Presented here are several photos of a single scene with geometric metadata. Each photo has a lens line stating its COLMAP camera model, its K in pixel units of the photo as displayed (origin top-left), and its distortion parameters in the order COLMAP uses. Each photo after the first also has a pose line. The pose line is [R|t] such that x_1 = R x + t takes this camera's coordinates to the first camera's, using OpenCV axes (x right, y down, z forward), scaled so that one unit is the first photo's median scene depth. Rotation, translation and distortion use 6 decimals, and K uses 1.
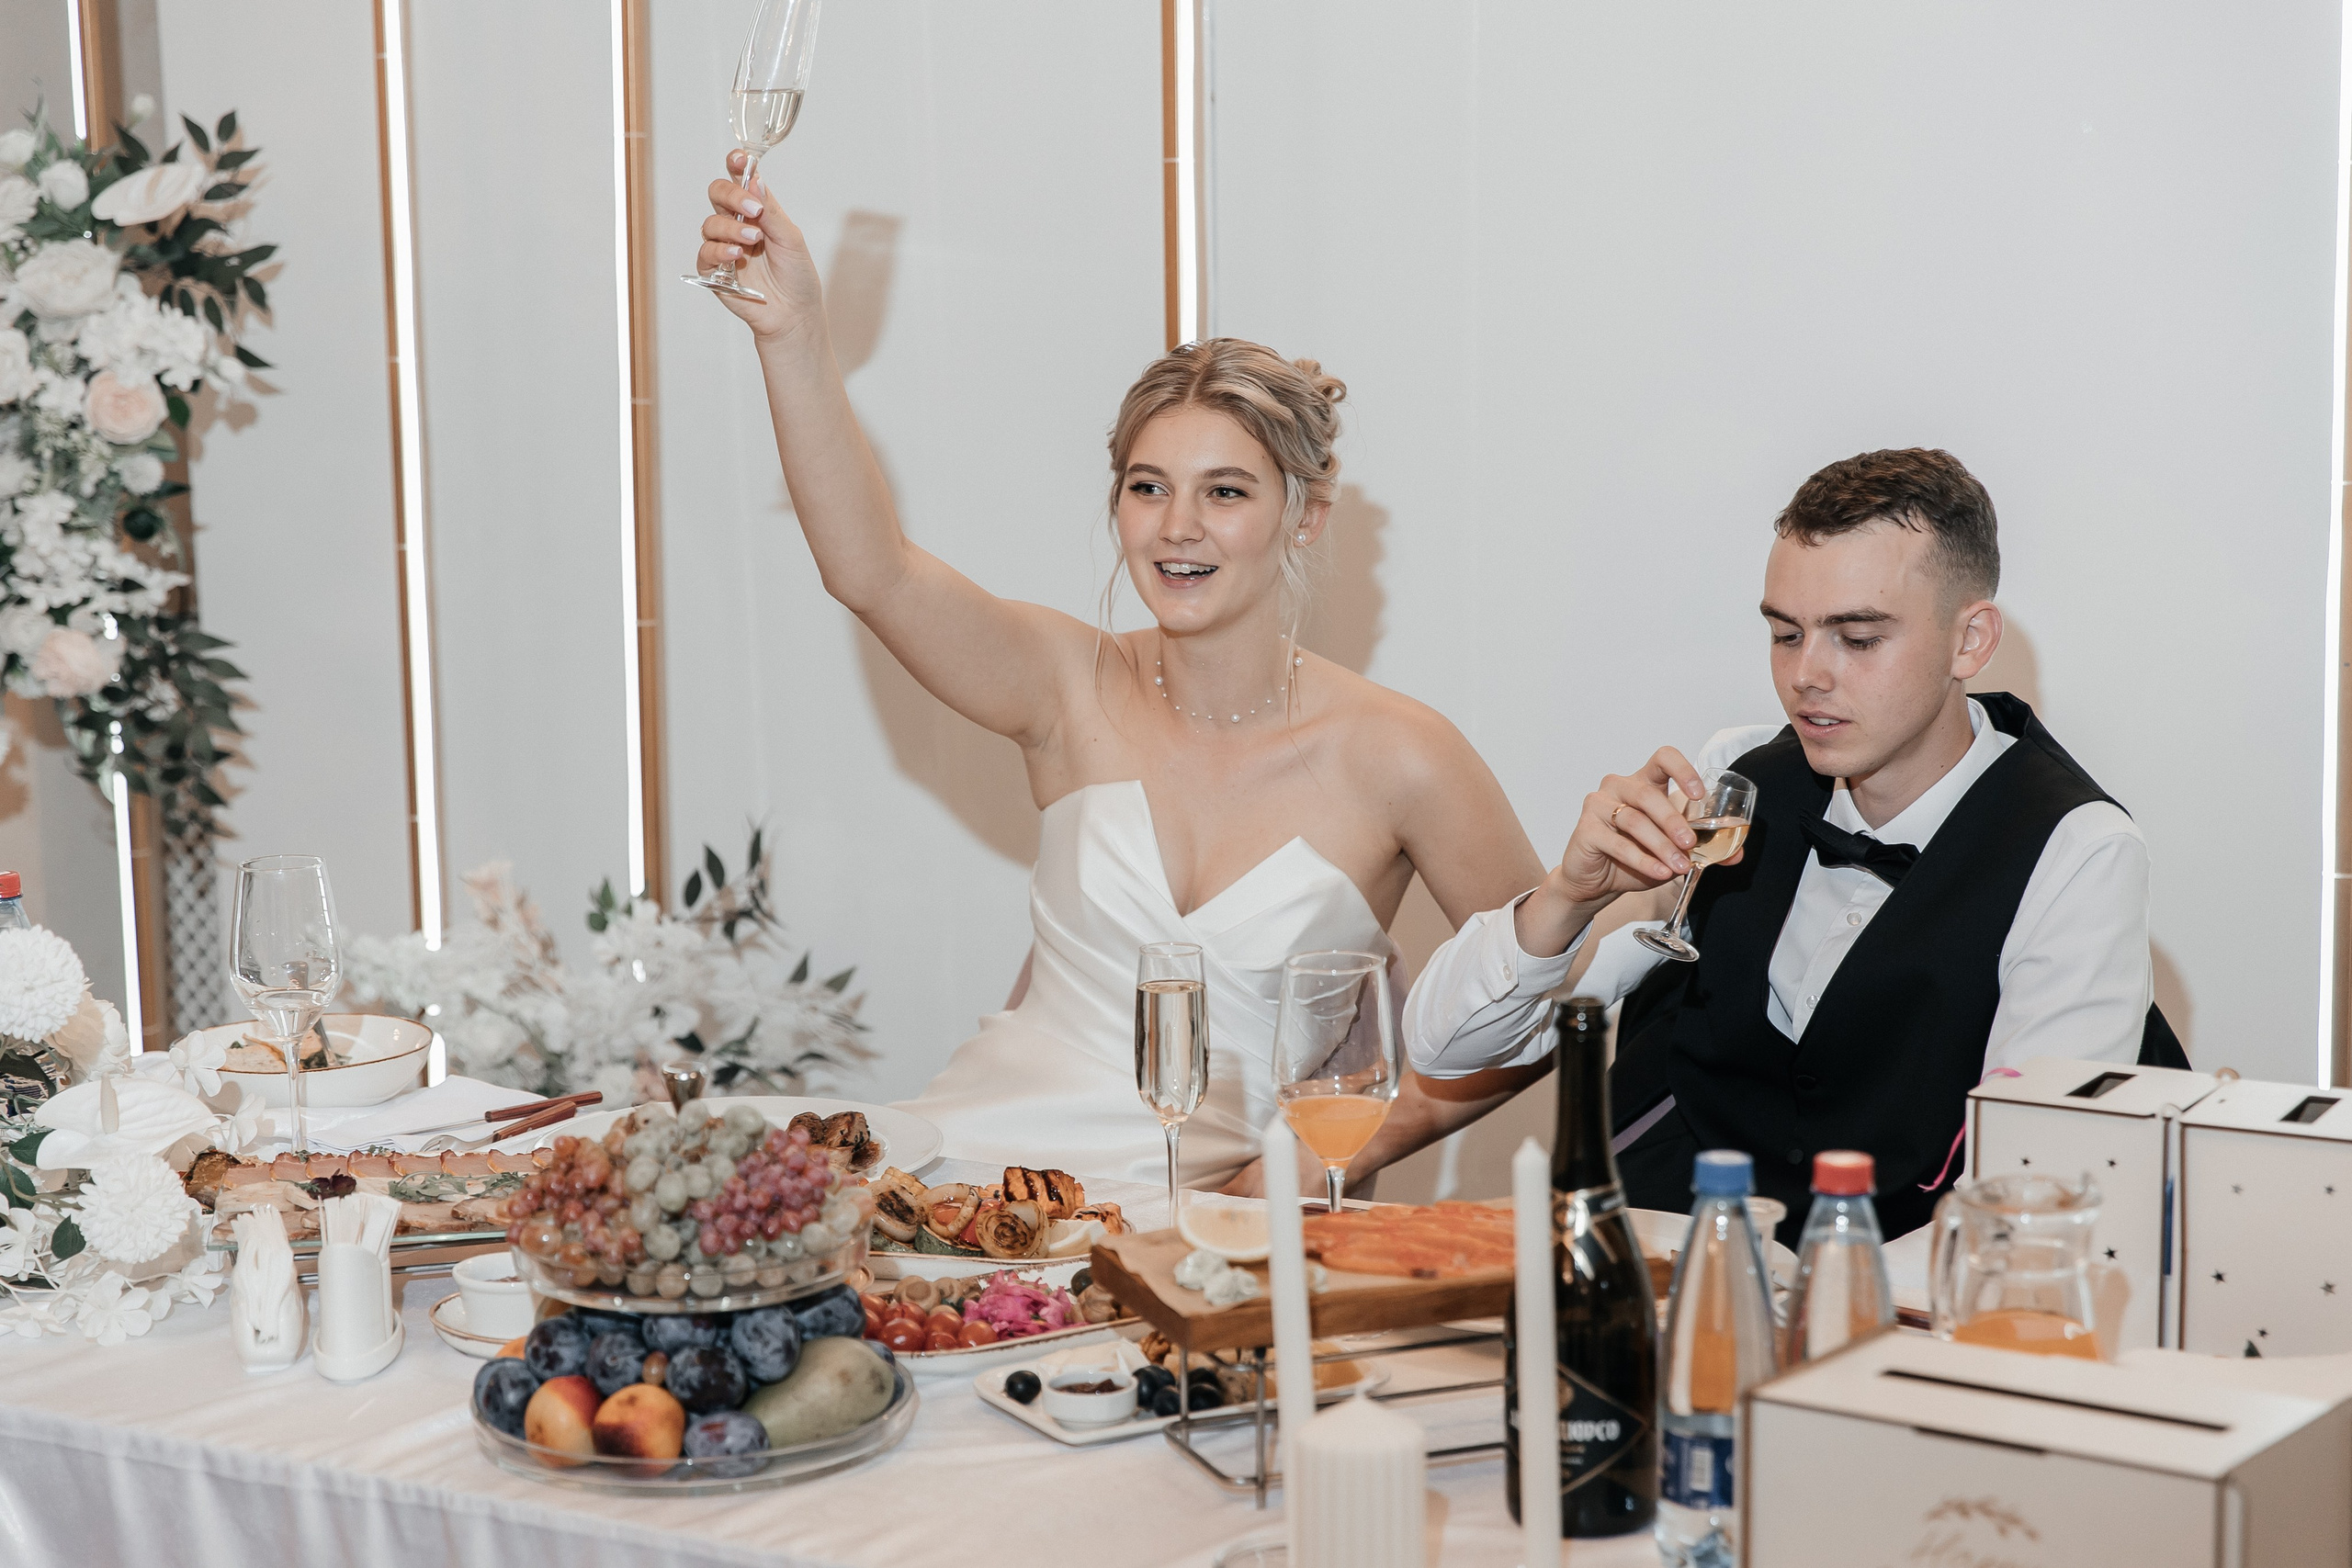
lens RADIAL K [[3978.7, 0, 1176.0], [0, 3978.7, 784.0], [0, 0, 1]] dist [0.026064, 0.005666]
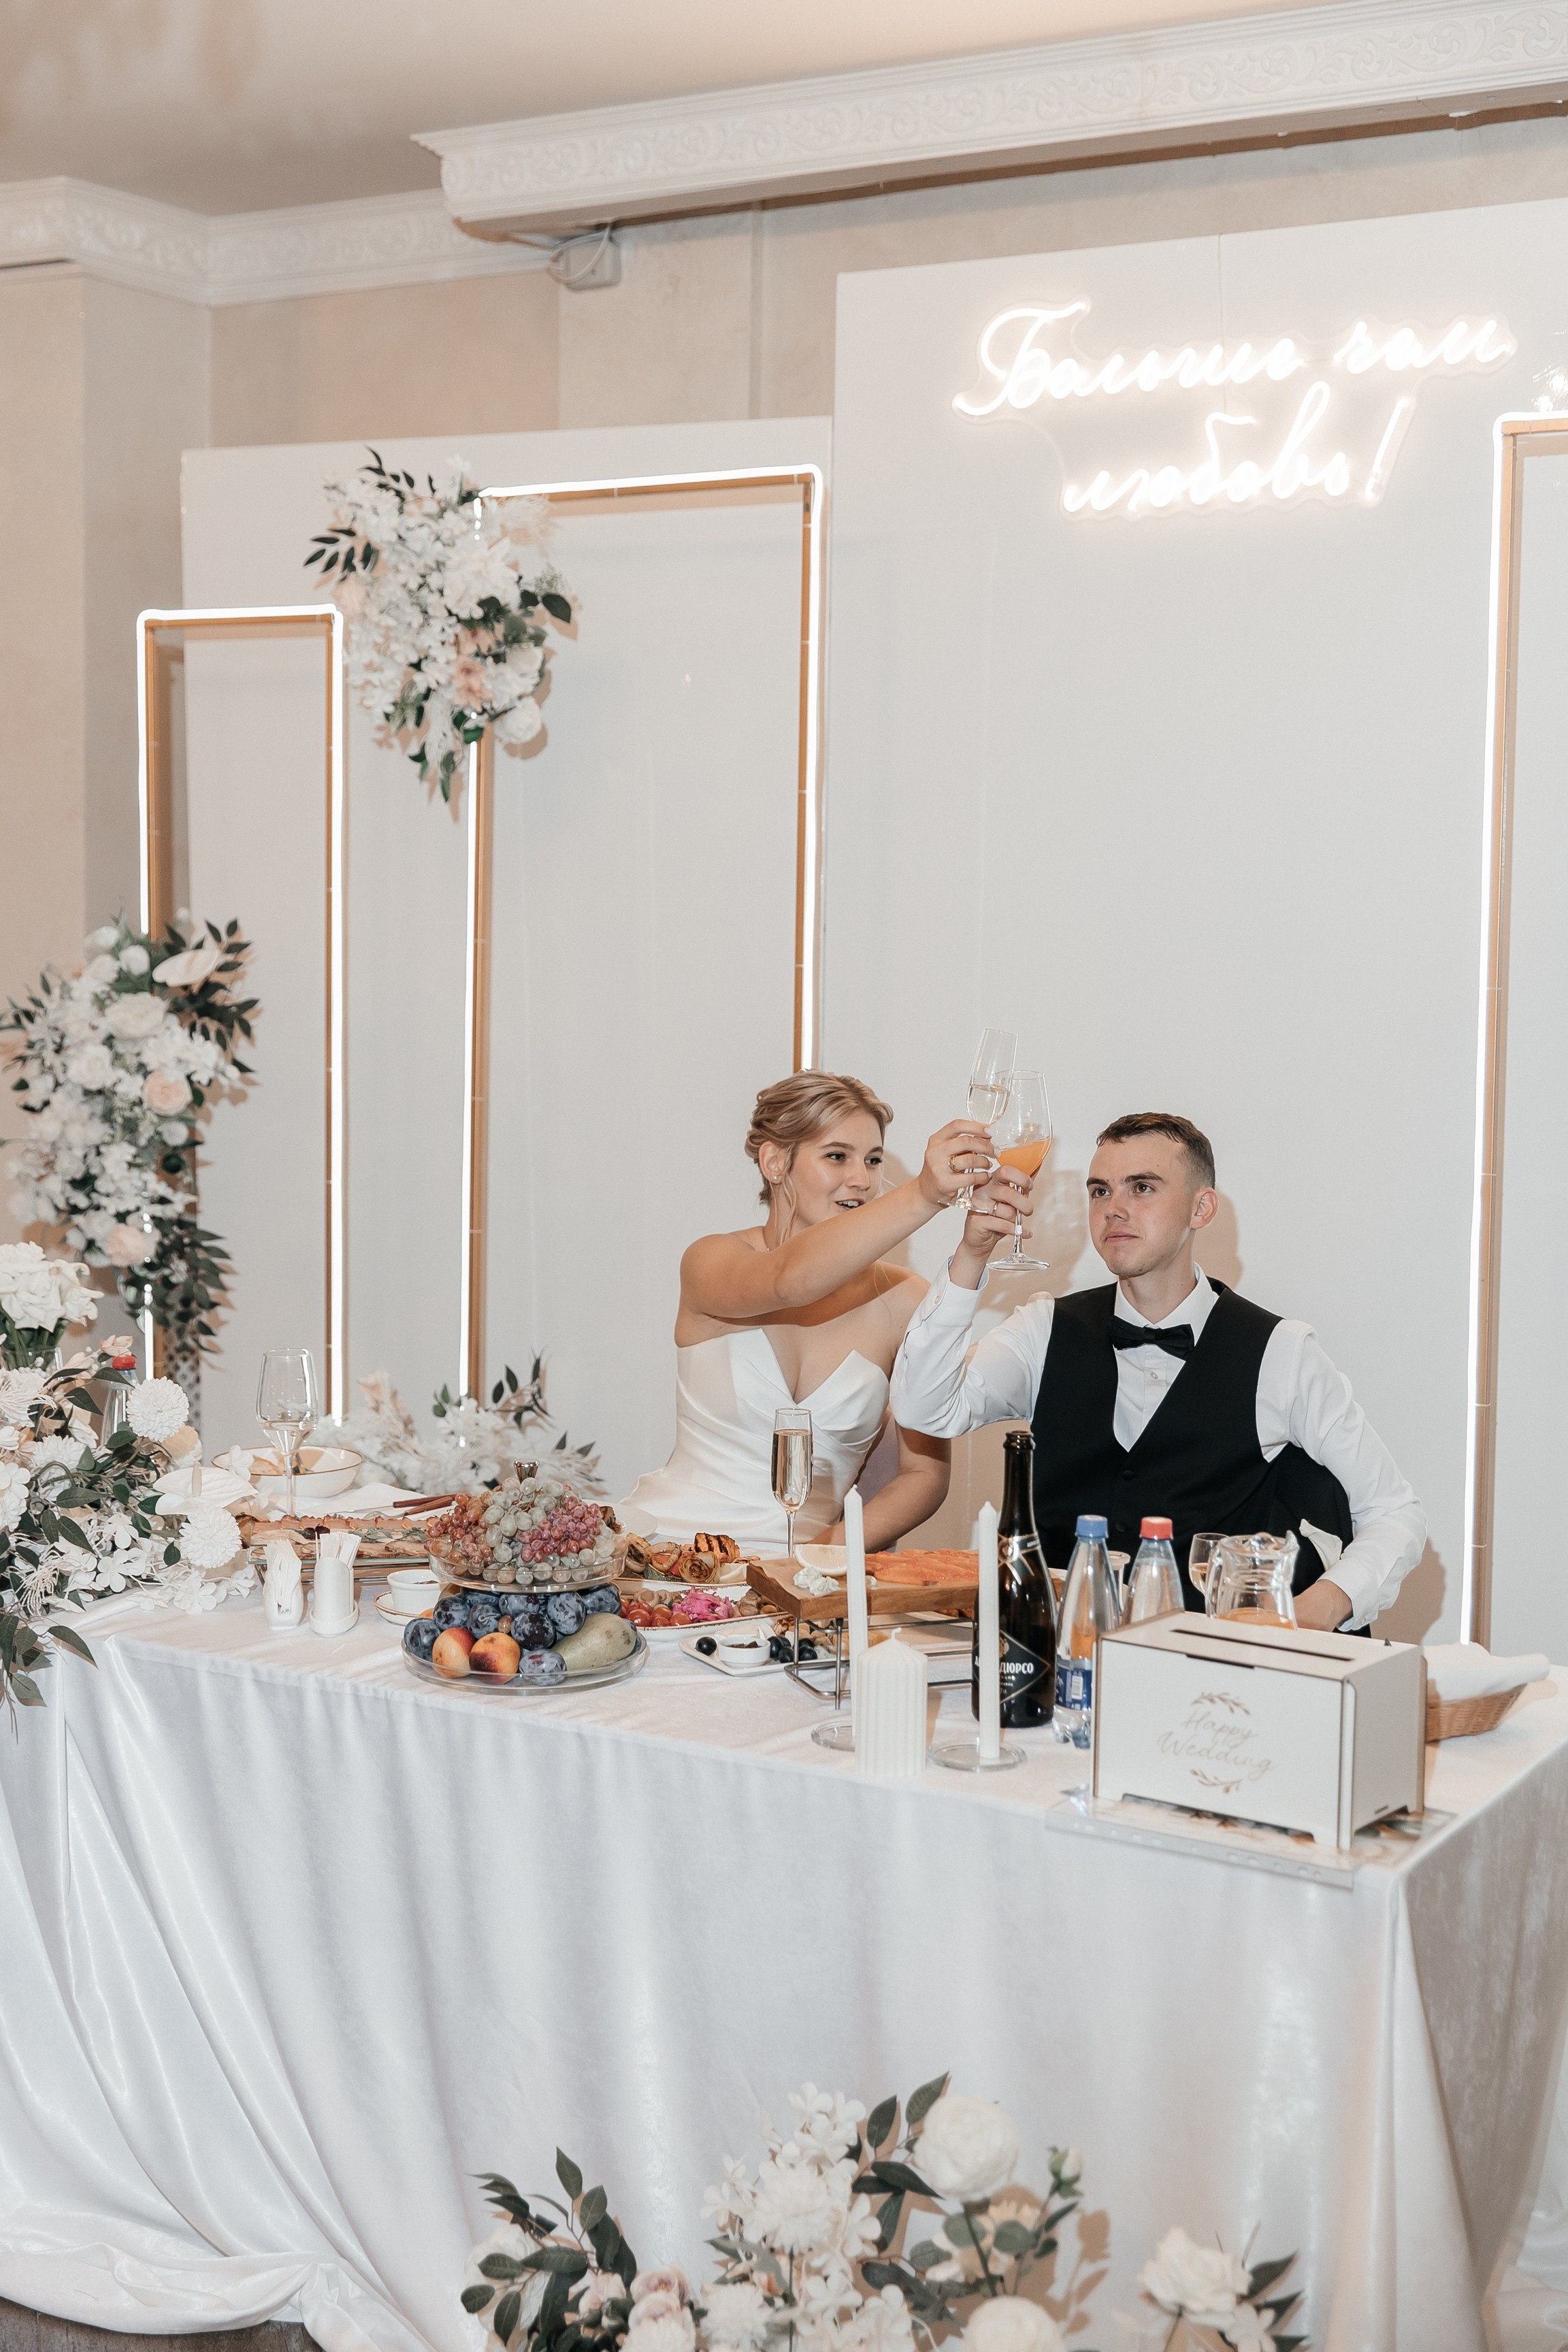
lens RADIAL K [[3183.8, 0, 784.0], [0, 3183.8, 1176.0], [0, 0, 1]] dist [-0.003111, 0.000786]
pose [[0.999570, 0.028482, 0.006974, -0.014260], [-0.027845, 0.996508, -0.078719, 0.038154], [-0.009192, 0.078491, 0.996872, -0.333689]]
